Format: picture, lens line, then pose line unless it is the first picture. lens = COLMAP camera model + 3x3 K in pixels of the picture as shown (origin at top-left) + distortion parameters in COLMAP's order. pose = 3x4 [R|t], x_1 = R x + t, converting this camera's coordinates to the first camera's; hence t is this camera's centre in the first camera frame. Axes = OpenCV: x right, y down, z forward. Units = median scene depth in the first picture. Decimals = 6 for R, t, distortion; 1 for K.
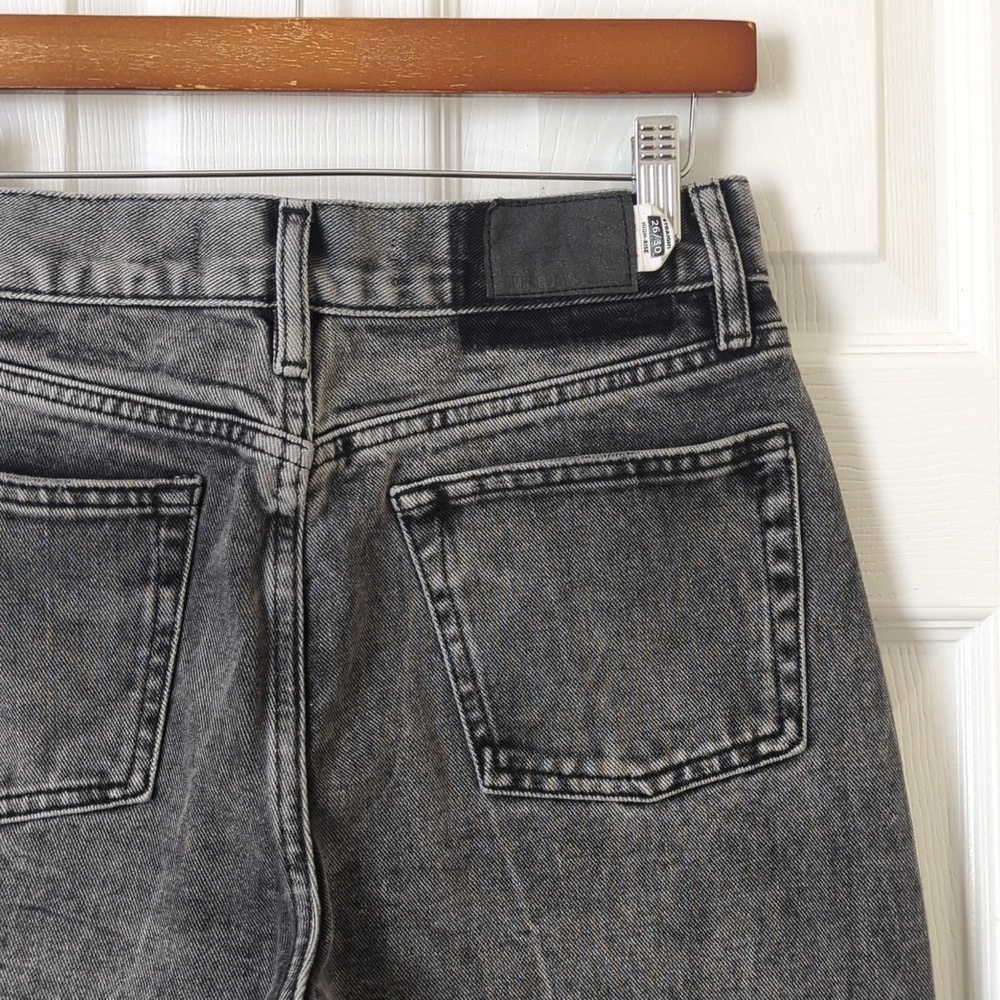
lens RADIAL K [[2501.7, 0, 535.3], [0, 2501.7, 441.2], [0, 0, 1]] dist [0.213608, 0.000000]
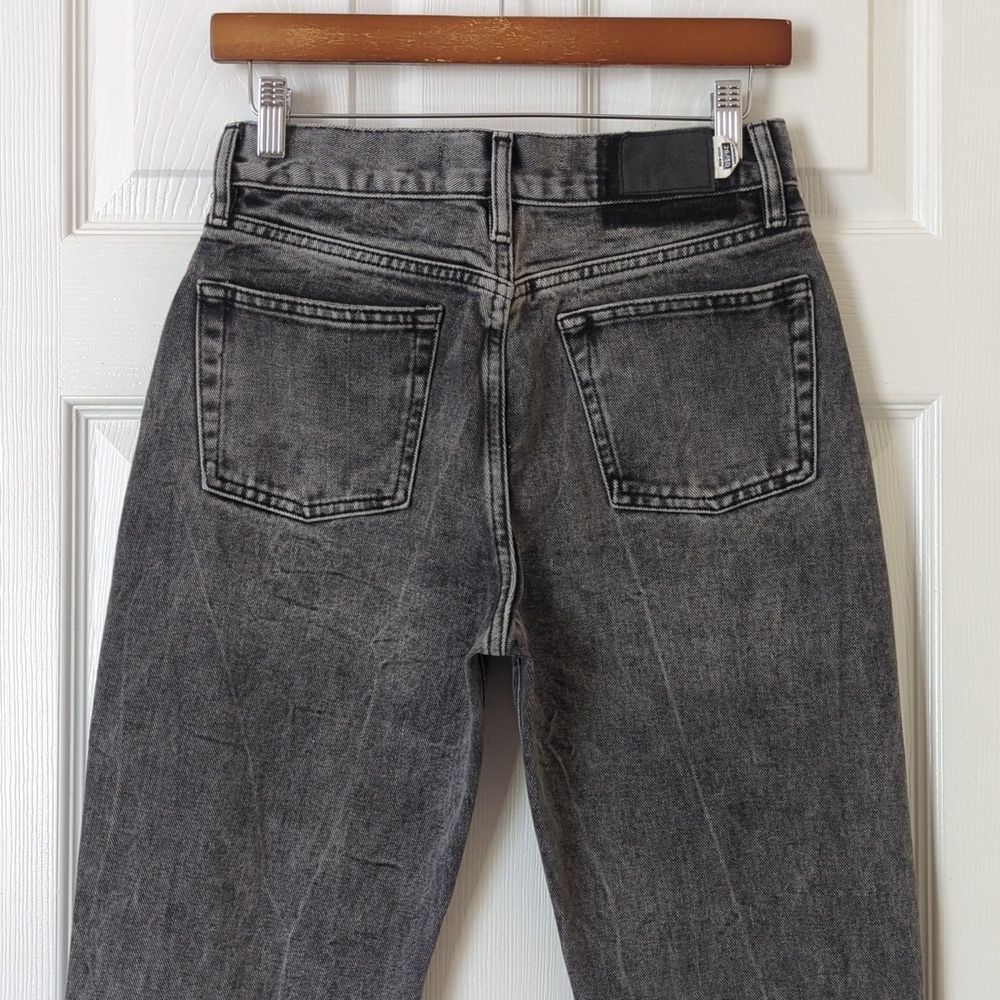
lens RADIAL K [[2501.7, 0, 486.2], [0, 2501.7, 507.7], [0, 0, 1]] dist [0.213608, 0.000000]
pose [[0.999817, 0.008016, -0.017379, -0.074718], [-0.007356, 0.999262, 0.037690, 0.081947], [0.017668, -0.037555, 0.999138, -0.604431]]
